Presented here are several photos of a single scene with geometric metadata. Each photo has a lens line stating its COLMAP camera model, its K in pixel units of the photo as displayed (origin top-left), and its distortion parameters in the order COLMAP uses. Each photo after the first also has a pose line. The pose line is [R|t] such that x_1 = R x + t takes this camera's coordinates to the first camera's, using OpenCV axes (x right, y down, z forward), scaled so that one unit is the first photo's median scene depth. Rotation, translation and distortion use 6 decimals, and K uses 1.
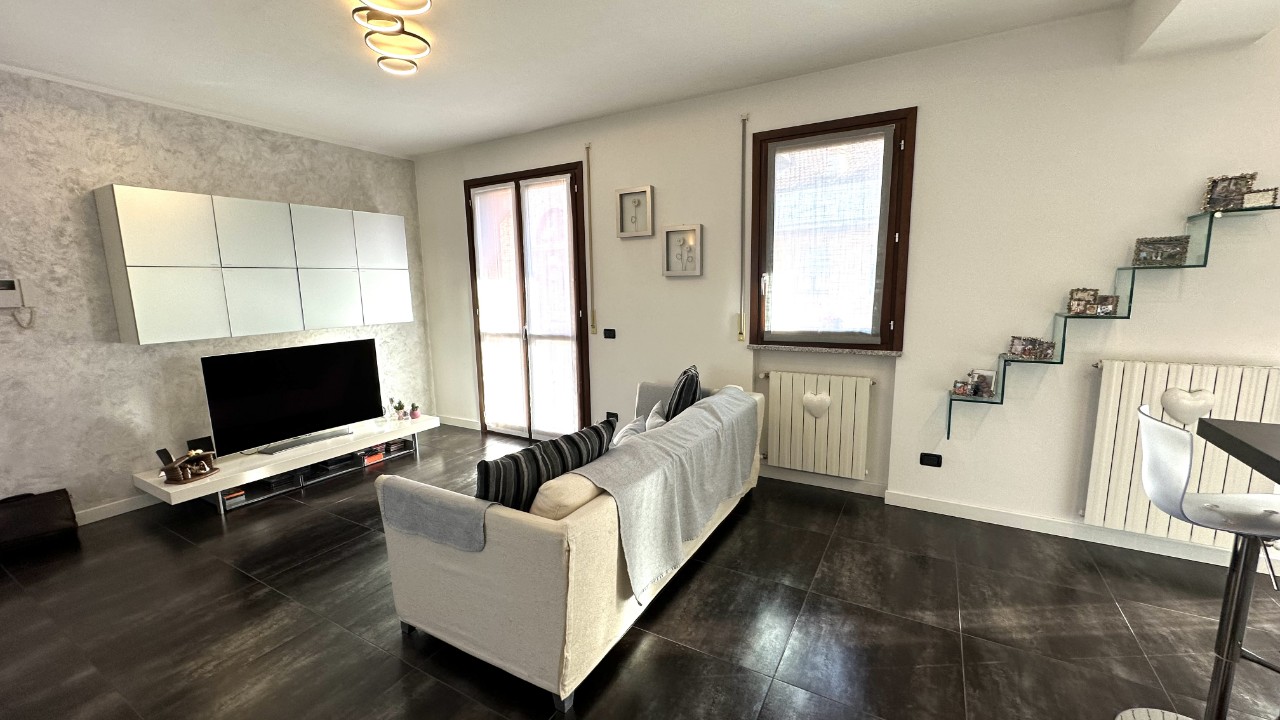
lens RADIAL K [[508.0, 0, 639.9], [0, 508.0, 360.4], [0, 0, 1]] dist [-0.001553, 0.000780]
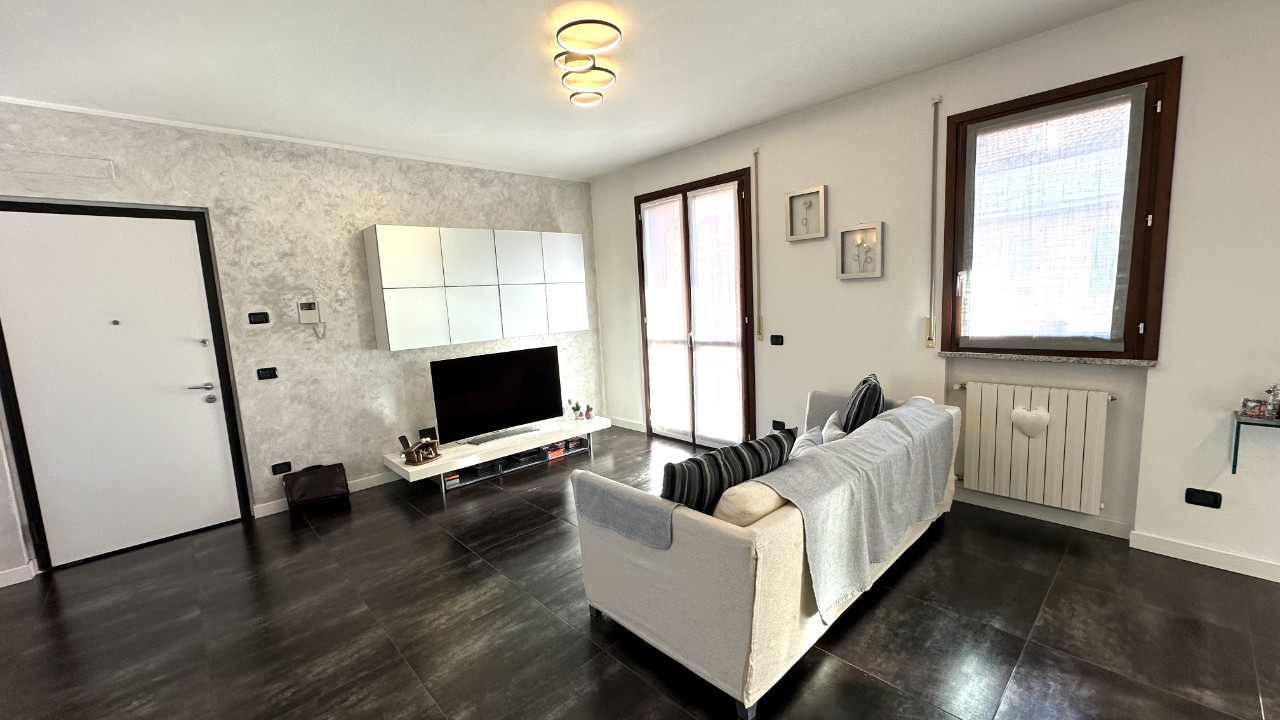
lens RADIAL K [[508.0, 0, 639.5], [0, 508.0, 360.2], [0, 0, 1]] dist [-0.001553, 0.000780]
pose [[0.956329, 0.006416, -0.292223, -0.035357], [-0.009937, 0.999895, -0.010568, -0.001666], [0.292124, 0.013010, 0.956292, -0.013496]]
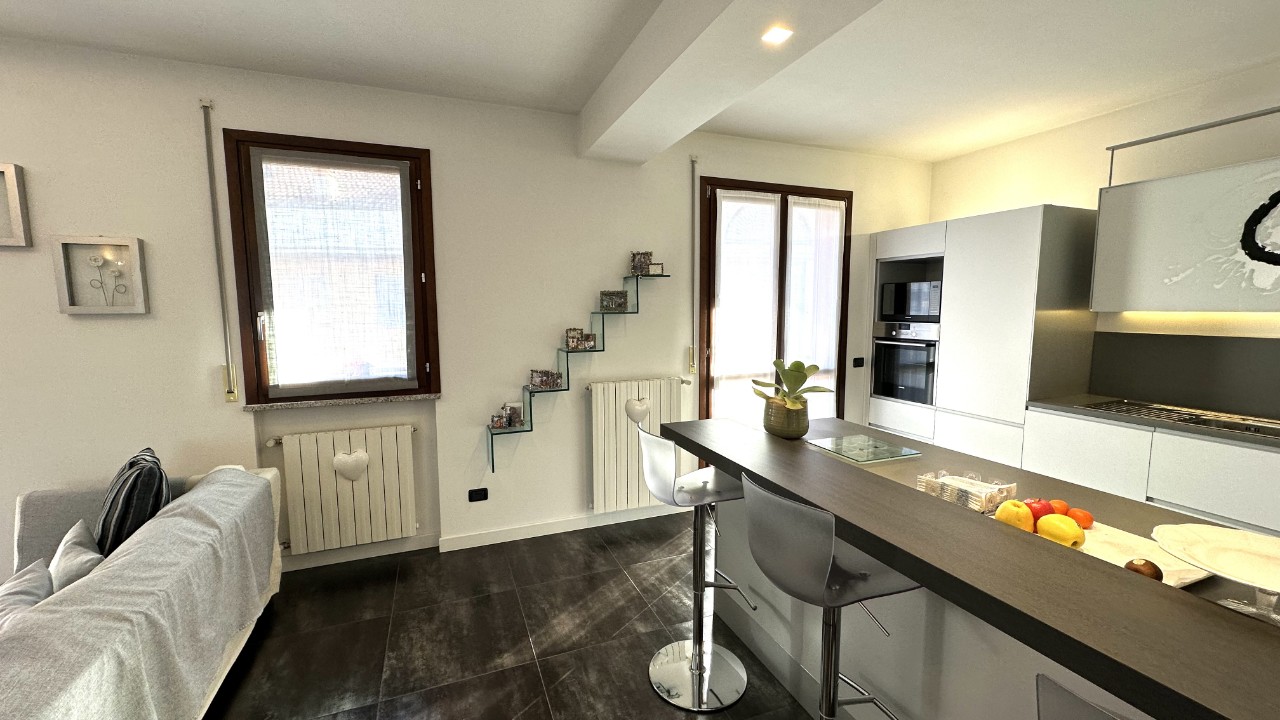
lens RADIAL K [[508.0, 0, 639.8], [0, 508.0, 360.0], [0, 0, 1]] dist [-0.001553, 0.000780]
pose [[0.617973, -0.067133, 0.783328, -0.009678], [0.113166, 0.993567, -0.004126, -0.033307], [-0.778012, 0.091196, 0.621595, 0.083879]]
